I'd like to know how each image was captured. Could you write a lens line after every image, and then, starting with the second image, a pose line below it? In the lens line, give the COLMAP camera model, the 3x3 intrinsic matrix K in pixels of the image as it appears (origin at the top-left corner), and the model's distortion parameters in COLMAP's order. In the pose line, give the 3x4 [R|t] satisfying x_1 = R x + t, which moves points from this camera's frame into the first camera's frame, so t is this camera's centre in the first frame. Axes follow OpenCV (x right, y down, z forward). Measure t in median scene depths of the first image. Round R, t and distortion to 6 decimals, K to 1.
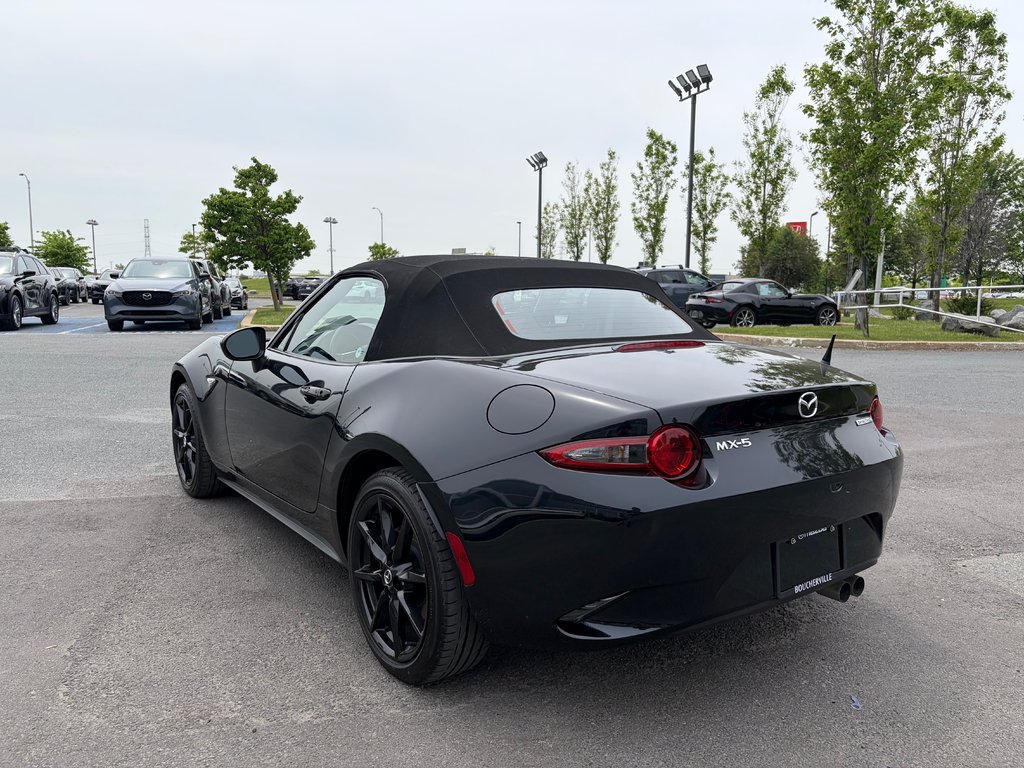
lens RADIAL K [[797.2, 0, 510.1], [0, 797.2, 382.4], [0, 0, 1]] dist [0.025167, -0.004722]
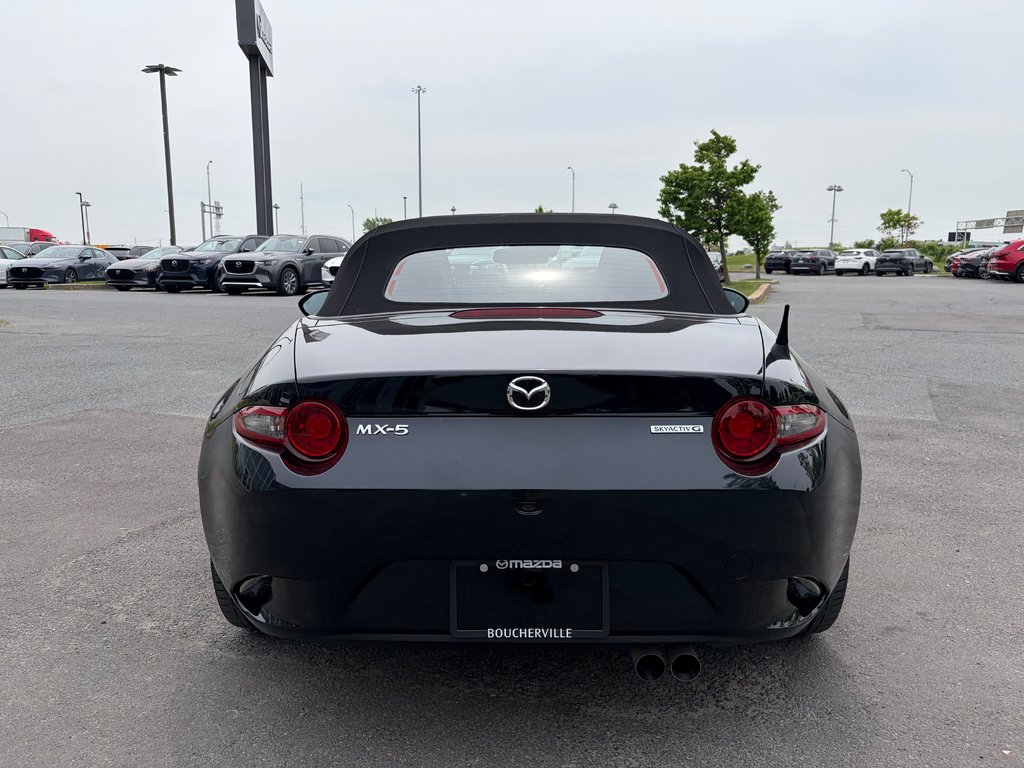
lens RADIAL K [[791.1, 0, 503.9], [0, 791.1, 379.9], [0, 0, 1]] dist [0.028774, 0.002415]
pose [[0.797392, 0.076607, -0.598580, 0.092000], [-0.059393, 0.997057, 0.048485, -0.002031], [0.600532, -0.003110, 0.799595, 0.046774]]
